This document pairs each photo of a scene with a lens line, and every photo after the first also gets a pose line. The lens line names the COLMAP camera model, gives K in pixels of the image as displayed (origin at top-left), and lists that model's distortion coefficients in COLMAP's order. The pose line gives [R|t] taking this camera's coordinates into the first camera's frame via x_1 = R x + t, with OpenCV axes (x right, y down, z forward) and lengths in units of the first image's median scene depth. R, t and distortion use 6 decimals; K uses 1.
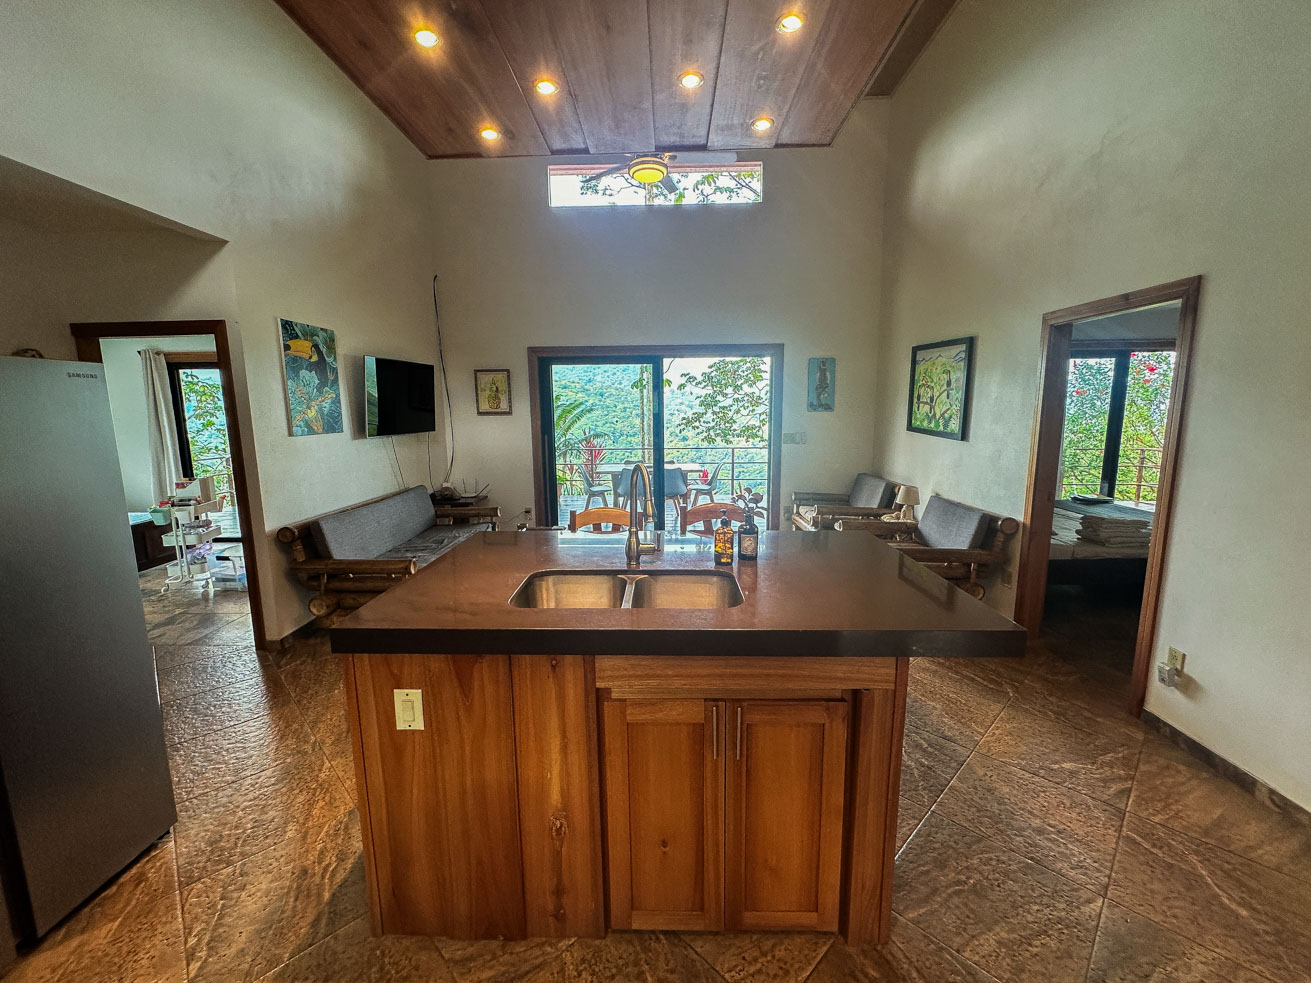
lens RADIAL K [[523.8, 0, 647.4], [0, 523.8, 492.7], [0, 0, 1]] dist [0.000452, 0.000252]
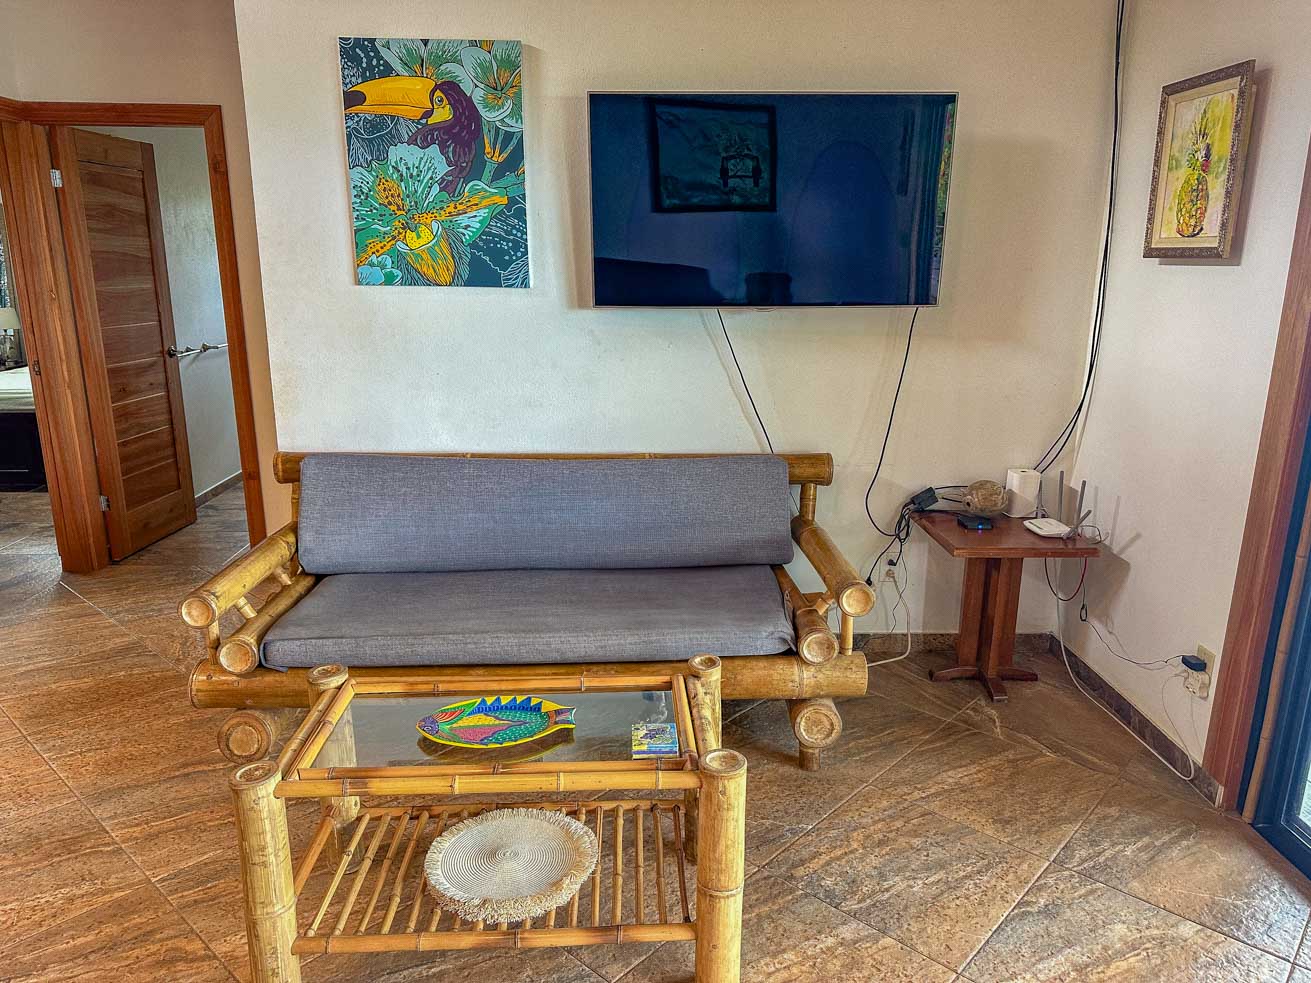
lens RADIAL K [[930.1, 0, 663.1], [0, 930.1, 494.2], [0, 0, 1]] dist [0.042010, -0.048496]
pose [[0.092126, 0.261250, -0.960865, 0.241989], [-0.169896, 0.954943, 0.243351, -0.167037], [0.981146, 0.140828, 0.132361, 1.087962]]
